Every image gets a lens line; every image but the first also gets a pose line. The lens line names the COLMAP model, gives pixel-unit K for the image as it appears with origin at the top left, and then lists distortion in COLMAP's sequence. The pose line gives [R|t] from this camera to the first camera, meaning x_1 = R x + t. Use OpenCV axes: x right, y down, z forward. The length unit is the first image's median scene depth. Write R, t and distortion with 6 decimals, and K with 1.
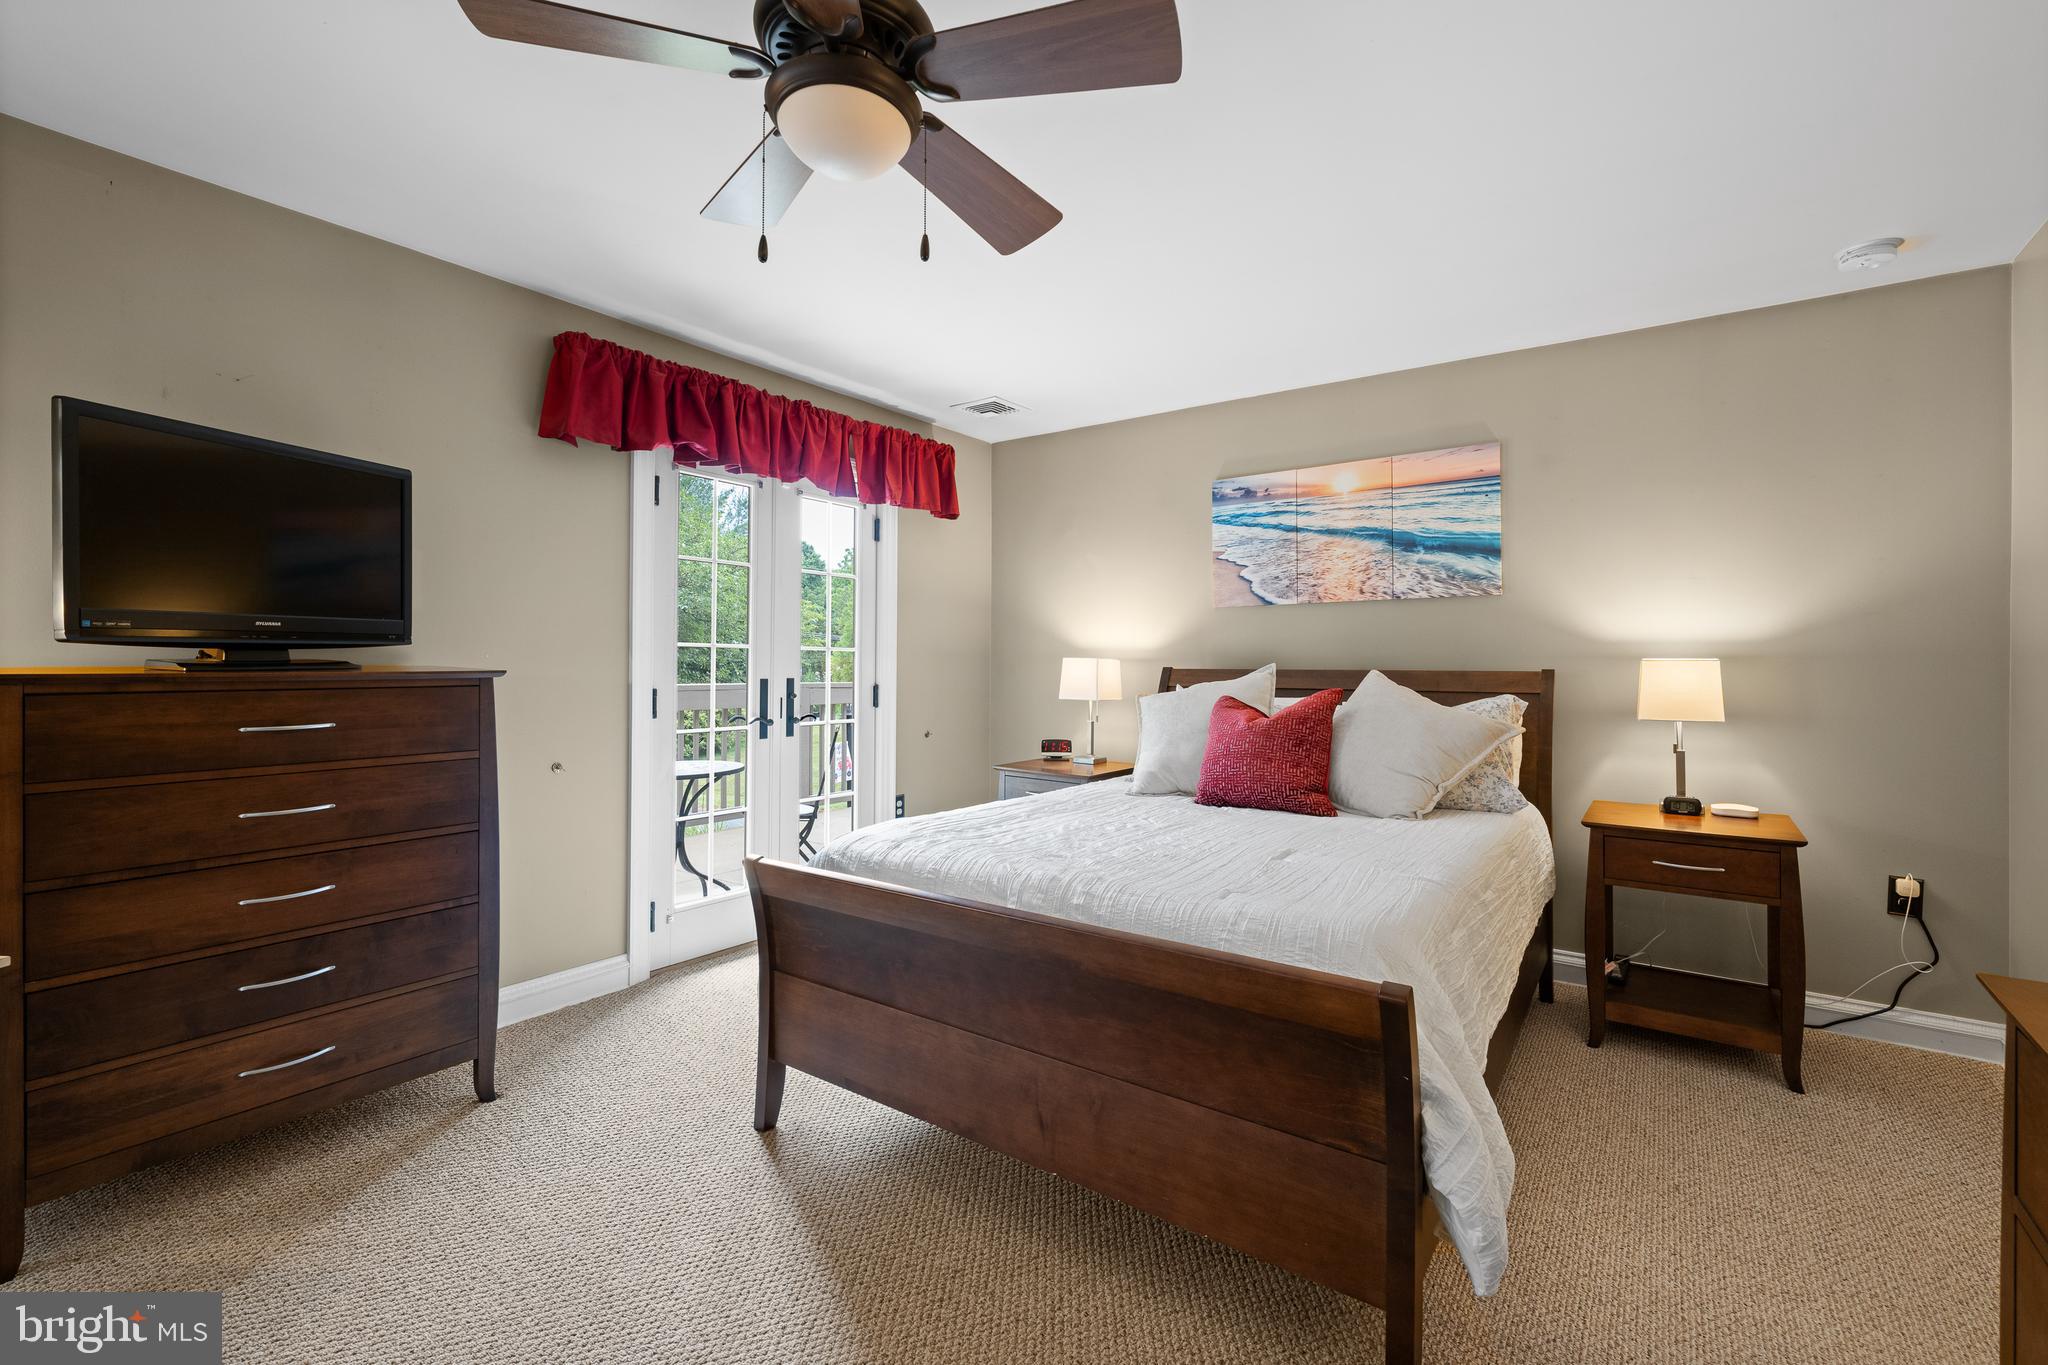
lens RADIAL K [[872.3, 0, 1024.0], [0, 872.3, 663.3], [0, 0, 1]] dist [-0.001259, -0.000048]
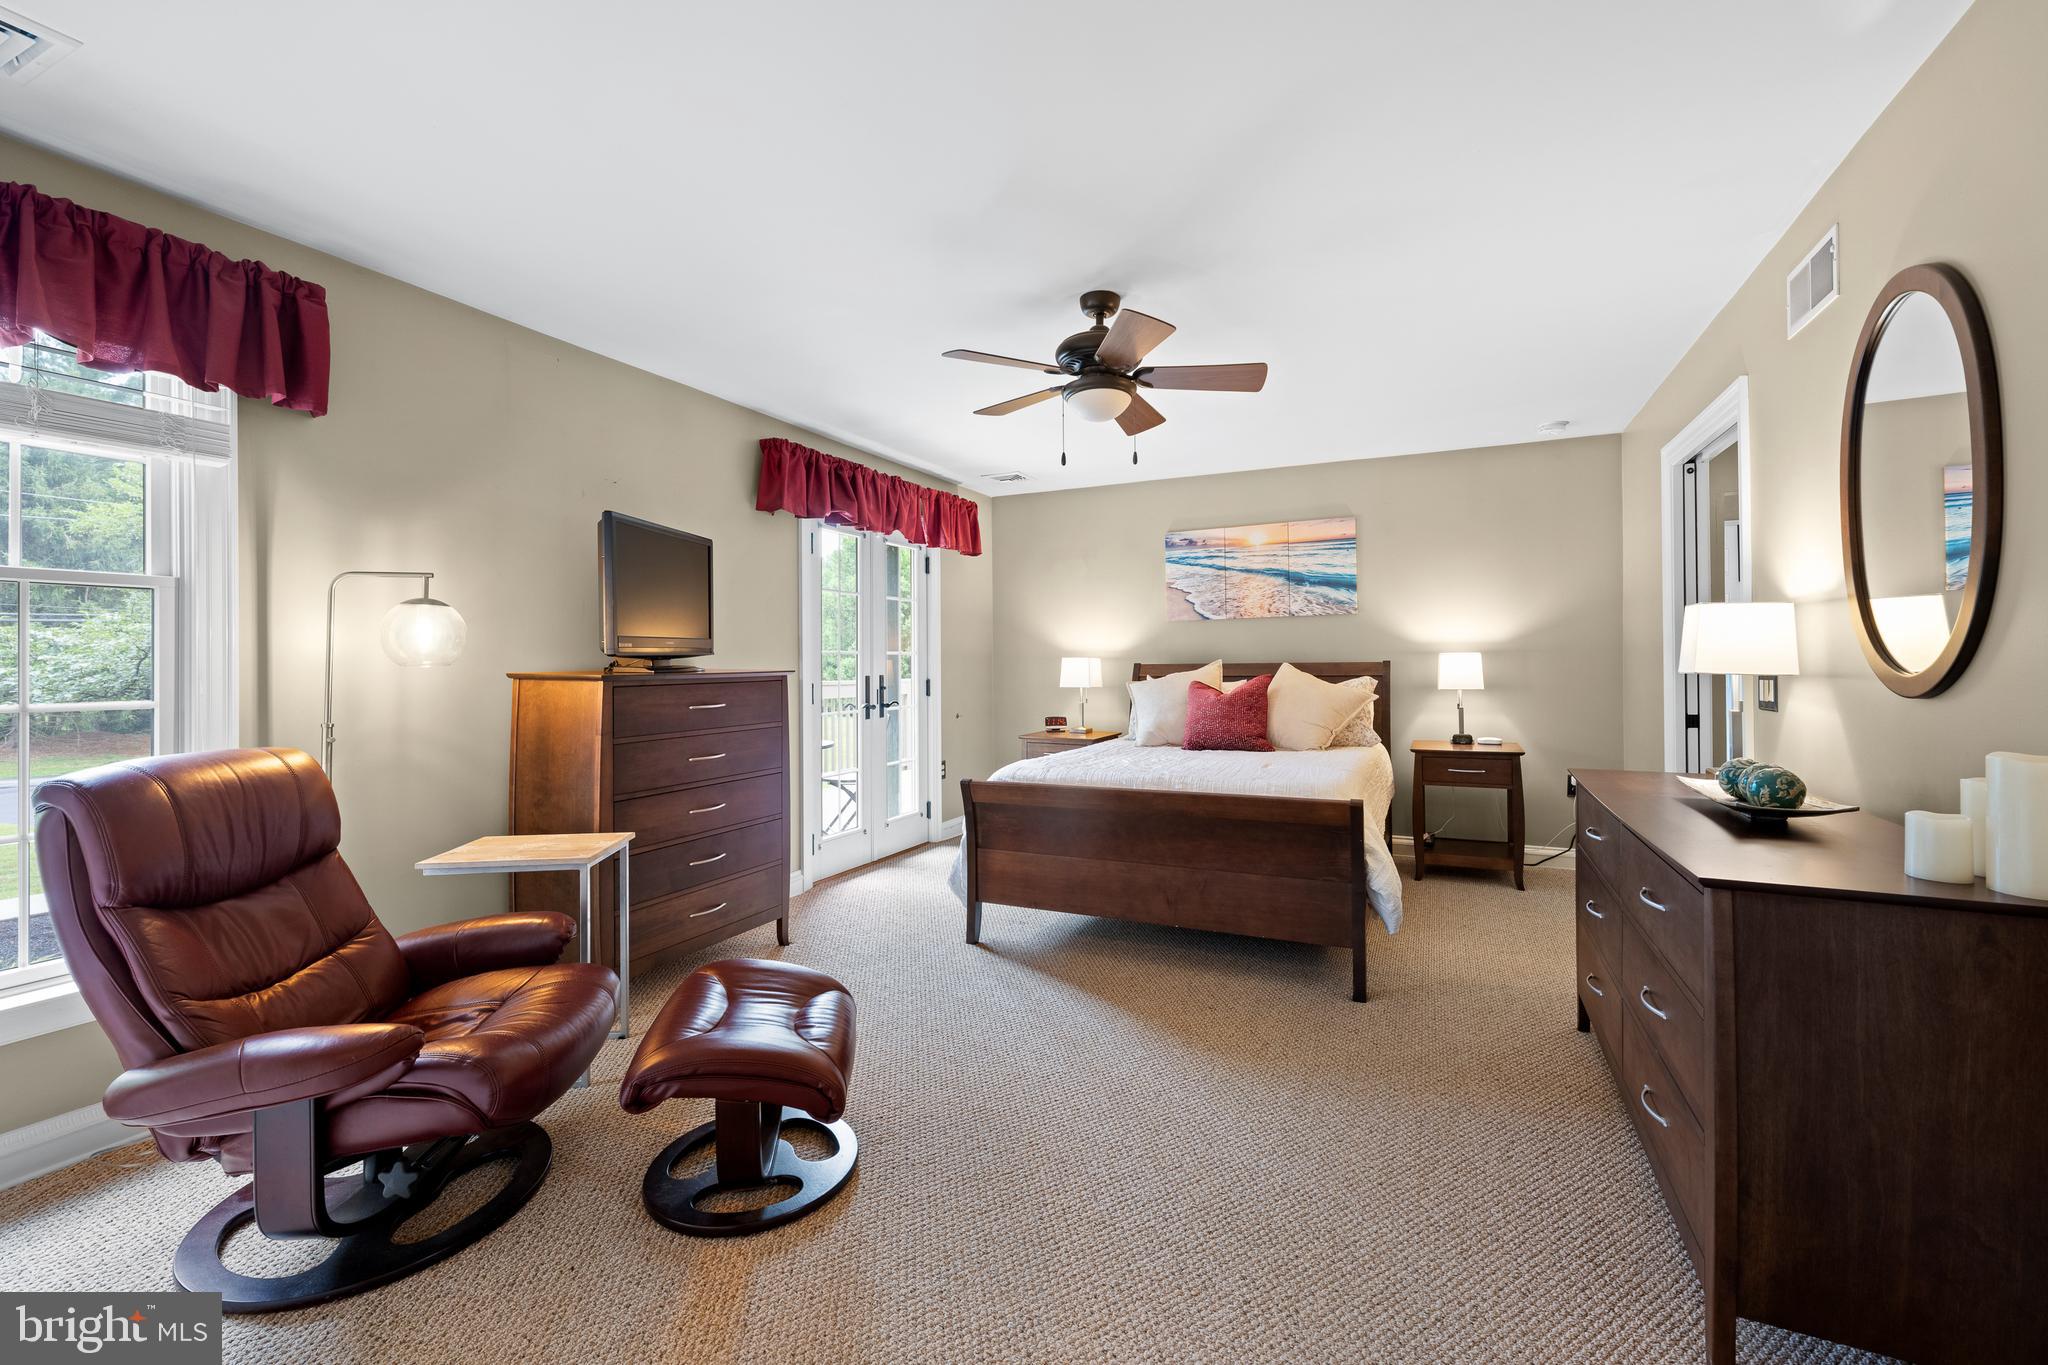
lens RADIAL K [[830.4, 0, 1032.7], [0, 830.4, 667.8], [0, 0, 1]] dist [-0.000919, -0.000190]
pose [[0.983807, -0.015754, 0.178537, -0.298257], [0.014689, 0.999866, 0.007285, -0.000590], [-0.178628, -0.004545, 0.983906, -0.370929]]
